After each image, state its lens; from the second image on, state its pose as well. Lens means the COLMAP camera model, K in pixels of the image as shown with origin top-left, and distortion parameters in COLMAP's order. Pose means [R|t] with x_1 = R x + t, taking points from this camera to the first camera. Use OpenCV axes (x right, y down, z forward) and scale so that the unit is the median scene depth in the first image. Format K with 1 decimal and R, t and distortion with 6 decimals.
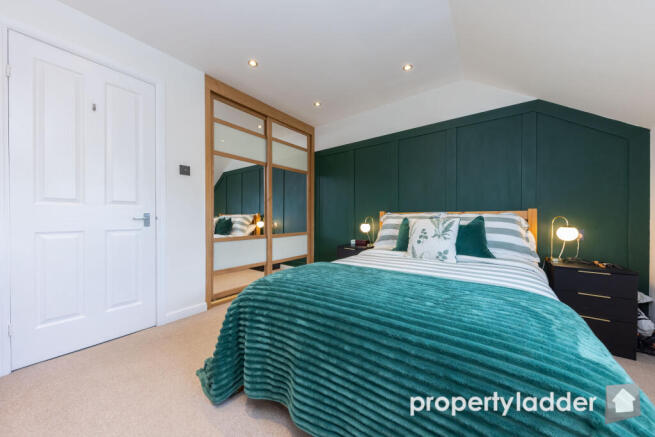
lens RADIAL K [[225.0, 0, 328.7], [0, 225.0, 219.6], [0, 0, 1]] dist [0.009876, -0.004450]
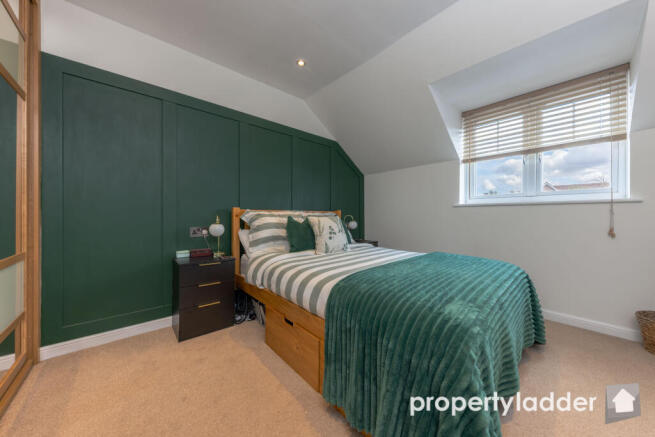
lens RADIAL K [[225.0, 0, 328.7], [0, 225.0, 219.6], [0, 0, 1]] dist [0.009876, -0.004450]
pose [[0.201193, -0.019322, 0.979361, -0.627541], [0.002316, 0.999812, 0.019250, -0.011912], [-0.979549, -0.001604, 0.201200, 0.726733]]
